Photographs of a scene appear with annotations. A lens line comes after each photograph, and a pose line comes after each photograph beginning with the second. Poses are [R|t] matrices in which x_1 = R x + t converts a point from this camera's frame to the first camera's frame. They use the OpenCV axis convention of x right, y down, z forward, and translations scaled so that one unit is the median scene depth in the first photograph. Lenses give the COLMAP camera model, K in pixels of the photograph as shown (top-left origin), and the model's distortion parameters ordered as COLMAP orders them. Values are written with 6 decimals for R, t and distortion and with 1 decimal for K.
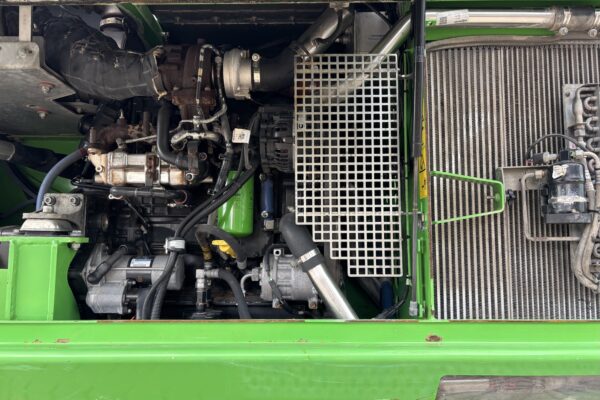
lens RADIAL K [[450.5, 0, 298.6], [0, 450.5, 200.2], [0, 0, 1]] dist [0.023345, -0.020447]
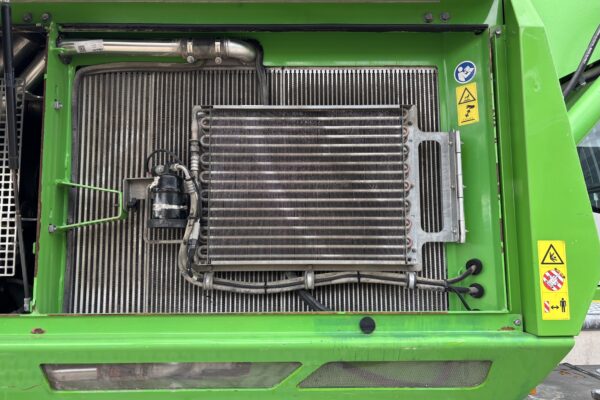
lens RADIAL K [[450.5, 0, 299.6], [0, 450.5, 202.0], [0, 0, 1]] dist [0.023345, -0.020447]
pose [[0.999802, -0.001061, 0.019886, 0.834545], [0.001572, 0.999669, -0.025690, 0.014766], [-0.019852, 0.025716, 0.999472, -0.129743]]
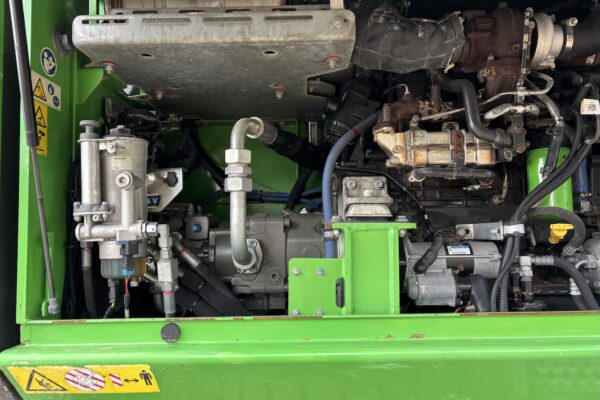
lens RADIAL K [[450.5, 0, 300.2], [0, 450.5, 198.8], [0, 0, 1]] dist [0.023345, -0.020447]
pose [[0.999729, -0.020593, -0.010885, -0.655521], [0.020812, 0.999575, 0.020436, 0.009086], [0.010460, -0.020657, 0.999732, 0.082532]]
